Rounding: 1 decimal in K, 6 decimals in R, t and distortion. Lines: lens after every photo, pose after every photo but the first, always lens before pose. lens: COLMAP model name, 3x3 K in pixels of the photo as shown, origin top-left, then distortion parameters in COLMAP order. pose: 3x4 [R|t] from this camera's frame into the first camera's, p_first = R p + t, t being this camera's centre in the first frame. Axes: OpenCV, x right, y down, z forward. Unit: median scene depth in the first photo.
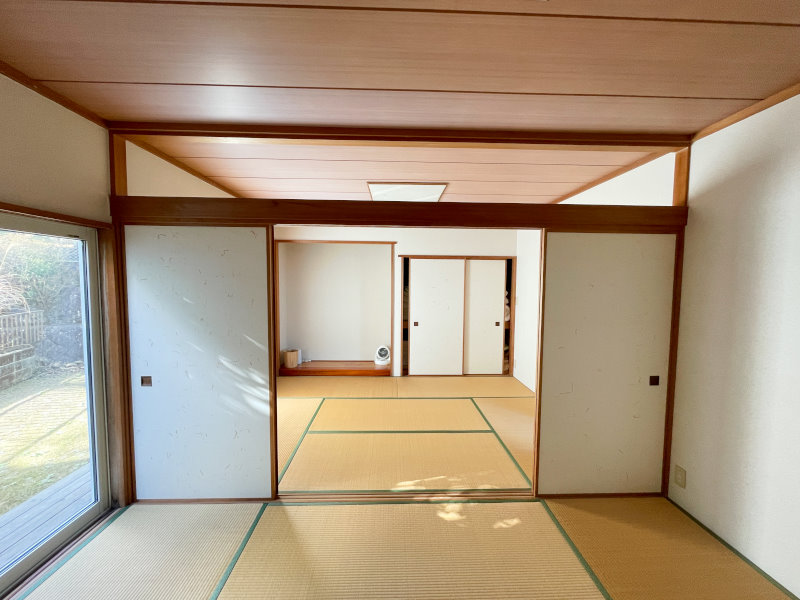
lens RADIAL K [[331.4, 0, 400.0], [0, 331.4, 300.0], [0, 0, 1]] dist [0.000664, 0.000072]
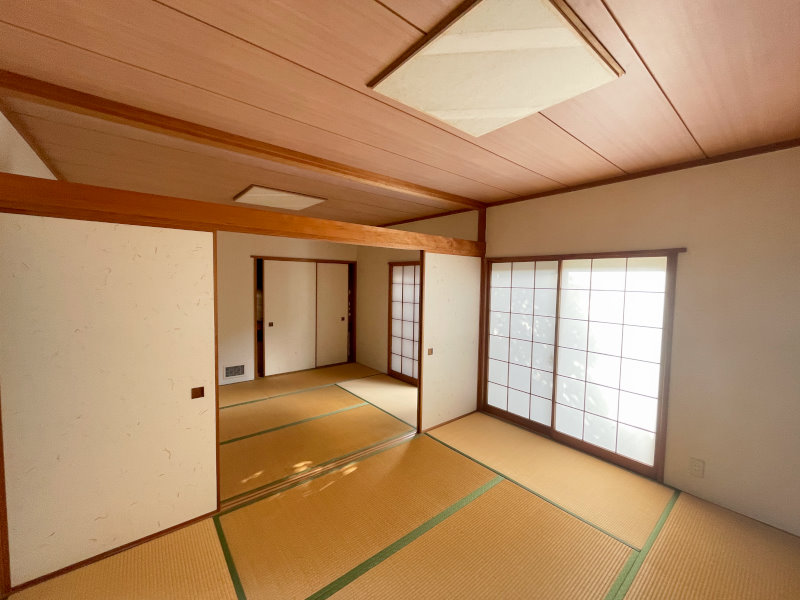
lens RADIAL K [[322.7, 0, 400.0], [0, 322.7, 300.0], [0, 0, 1]] dist [-0.002646, -0.000087]
pose [[0.787308, -0.034611, 0.615588, -0.250217], [0.031478, 0.999377, 0.015931, -0.005421], [-0.615756, 0.006835, 0.787907, -0.022189]]
